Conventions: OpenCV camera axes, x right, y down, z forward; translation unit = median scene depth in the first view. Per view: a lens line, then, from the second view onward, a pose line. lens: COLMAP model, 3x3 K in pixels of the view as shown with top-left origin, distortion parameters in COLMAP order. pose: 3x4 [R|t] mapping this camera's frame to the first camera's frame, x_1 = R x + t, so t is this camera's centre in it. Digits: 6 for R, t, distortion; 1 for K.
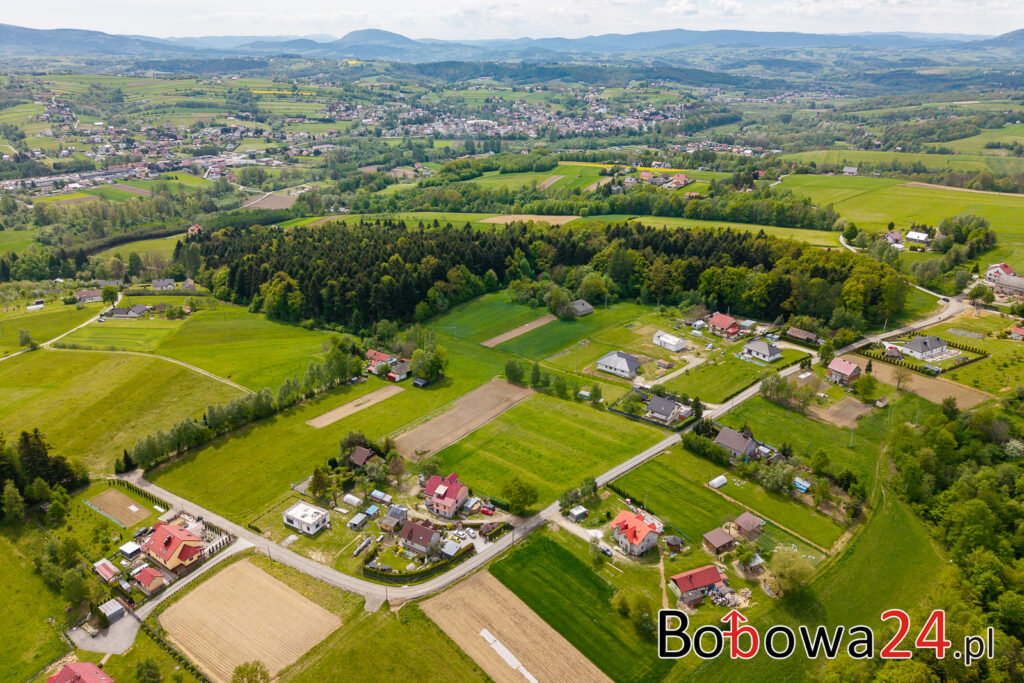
lens RADIAL K [[684.4, 0, 516.9], [0, 684.4, 340.1], [0, 0, 1]] dist [0.018155, -0.019804]
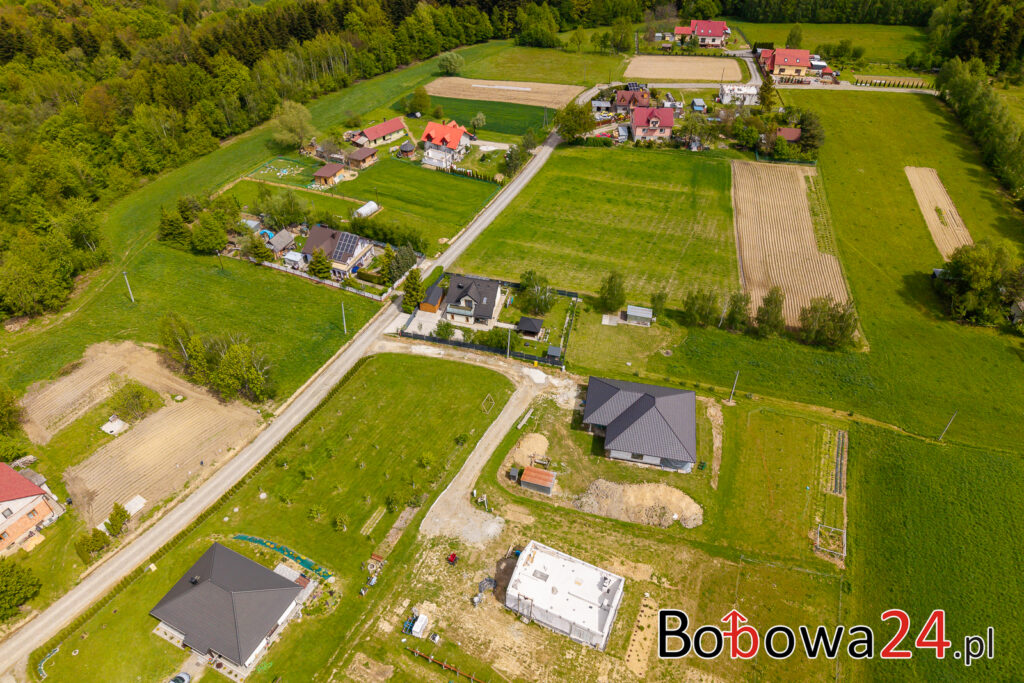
lens RADIAL K [[684.4, 0, 516.9], [0, 684.4, 340.1], [0, 0, 1]] dist [0.018155, -0.019804]
pose [[-0.896126, 0.276919, -0.346805, 0.261990], [-0.193406, 0.459656, 0.866782, -0.231172], [0.399439, 0.843820, -0.358352, 0.856831]]
